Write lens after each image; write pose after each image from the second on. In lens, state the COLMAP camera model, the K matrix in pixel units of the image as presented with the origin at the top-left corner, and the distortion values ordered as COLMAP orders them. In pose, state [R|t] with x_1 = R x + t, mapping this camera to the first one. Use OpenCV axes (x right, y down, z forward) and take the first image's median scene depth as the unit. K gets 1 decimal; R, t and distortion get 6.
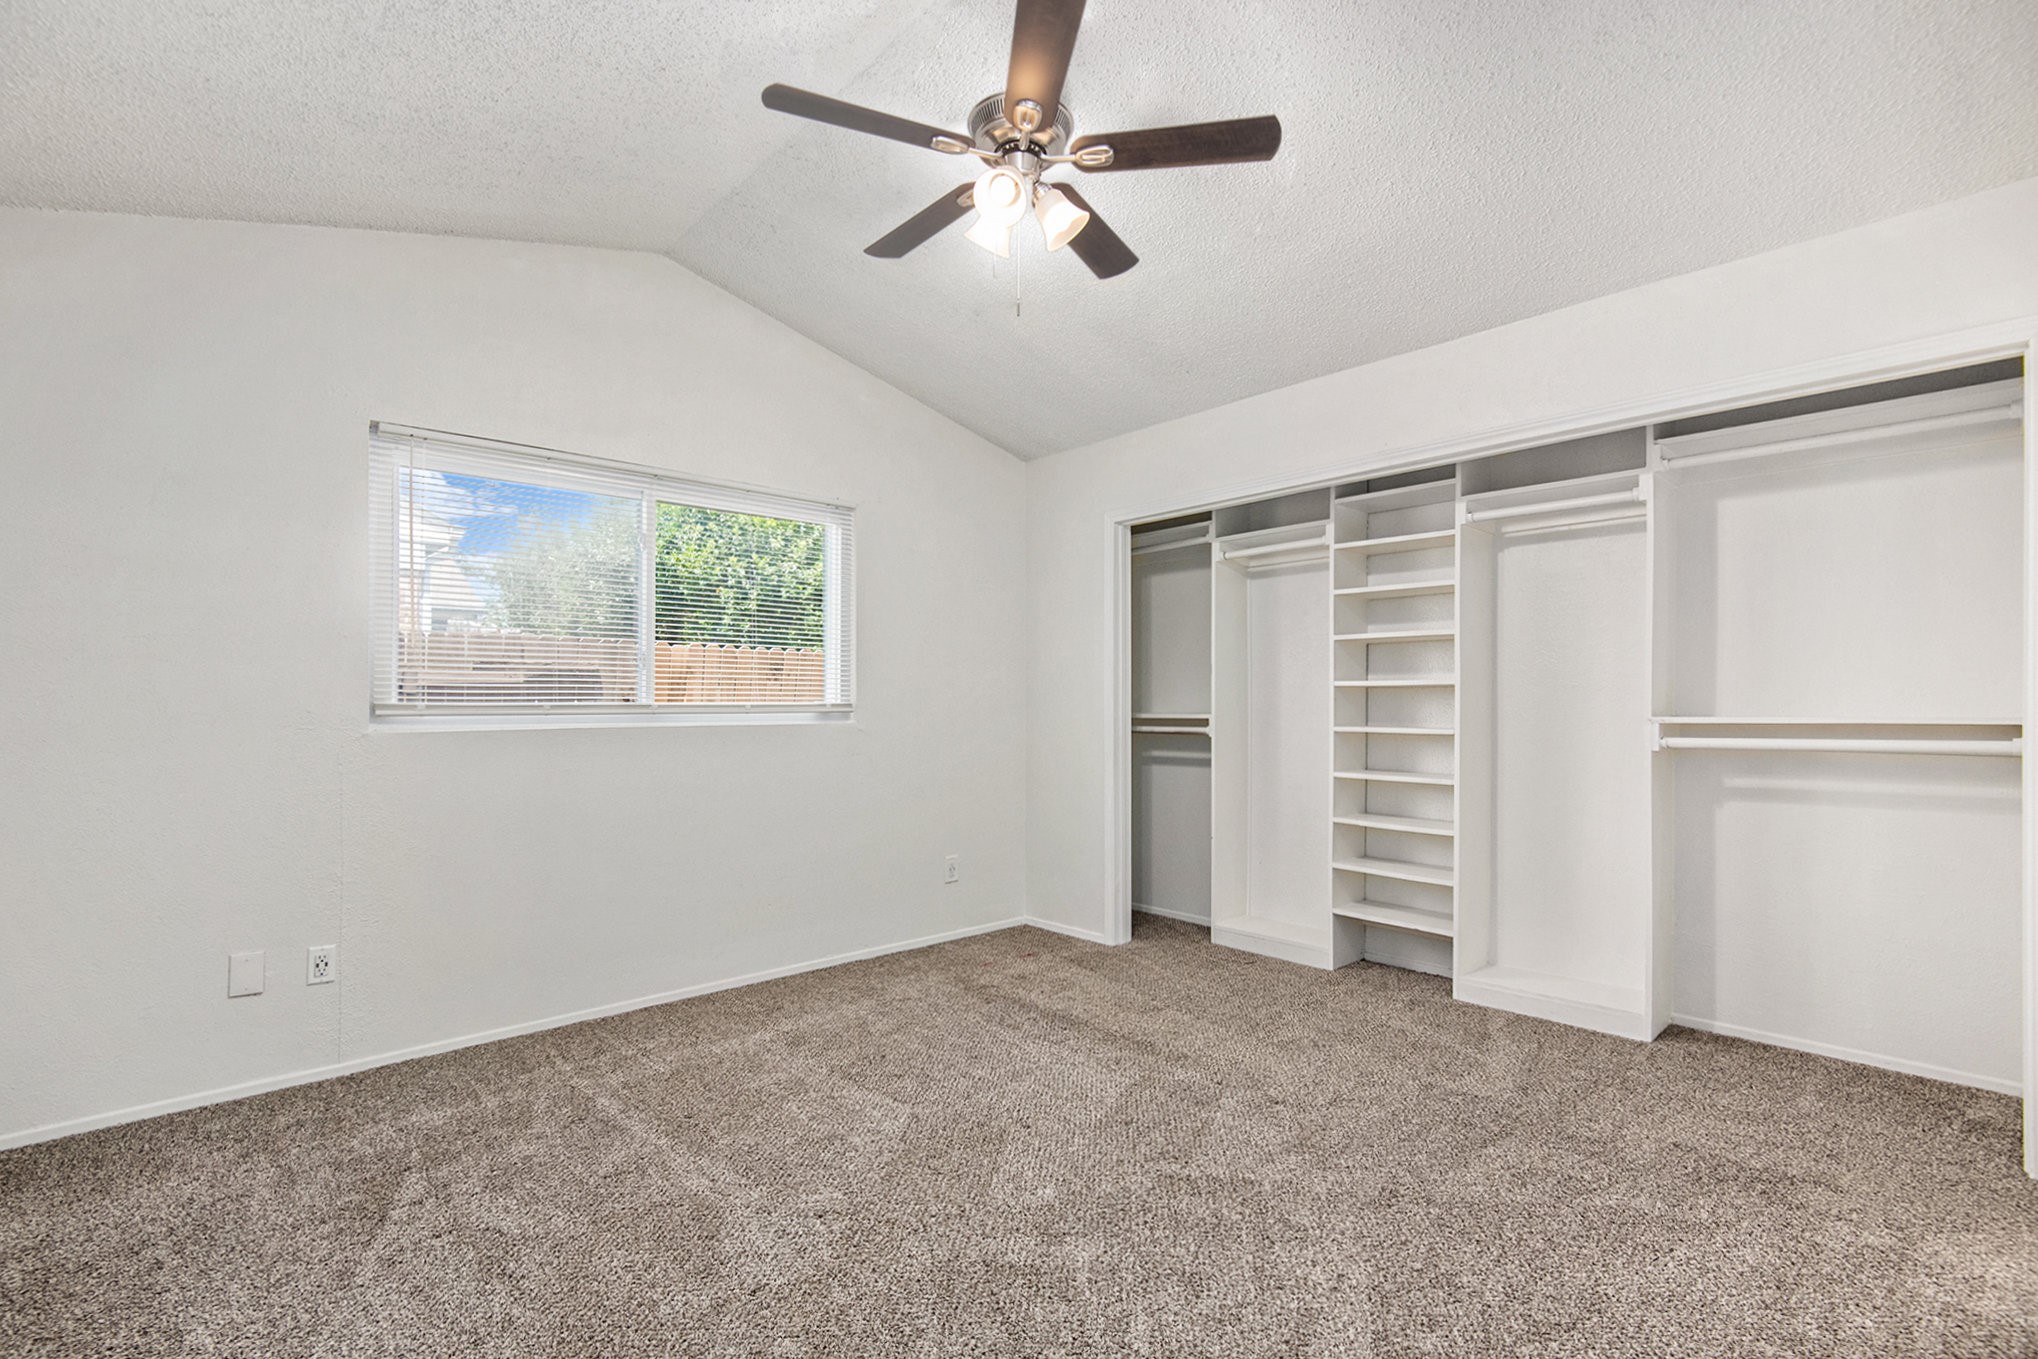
lens RADIAL K [[940.1, 0, 1020.3], [0, 940.1, 695.4], [0, 0, 1]] dist [0.004327, -0.004618]
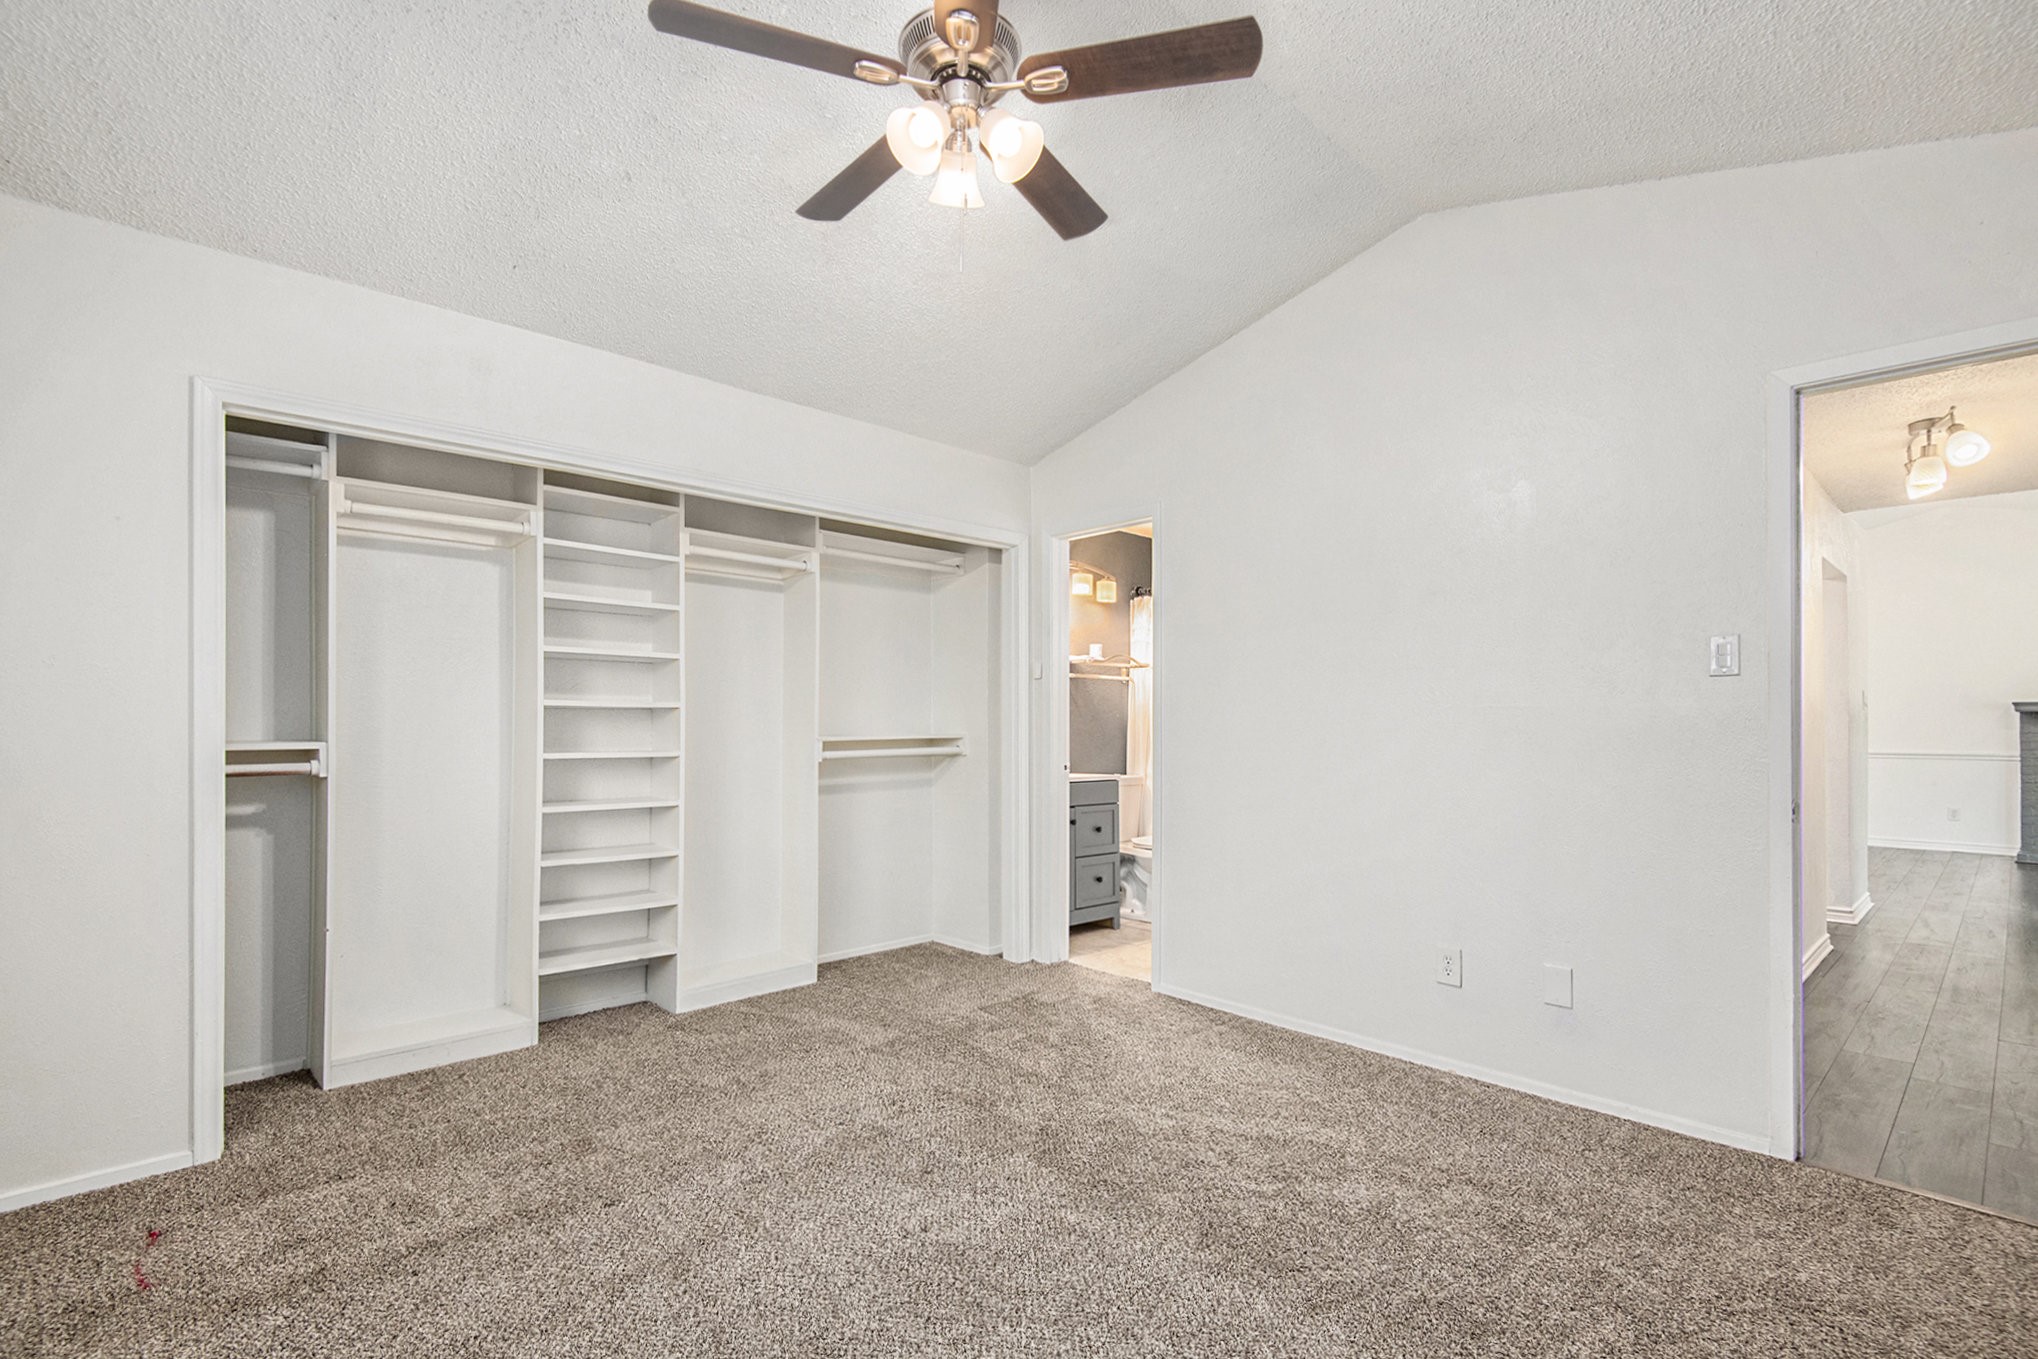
lens RADIAL K [[940.1, 0, 1027.1], [0, 940.1, 720.7], [0, 0, 1]] dist [0.004327, -0.004618]
pose [[-0.031912, 0.010389, 0.999437, -0.603082], [-0.006995, 0.999919, -0.010617, 0.011604], [-0.999466, -0.007329, -0.031836, 0.680622]]
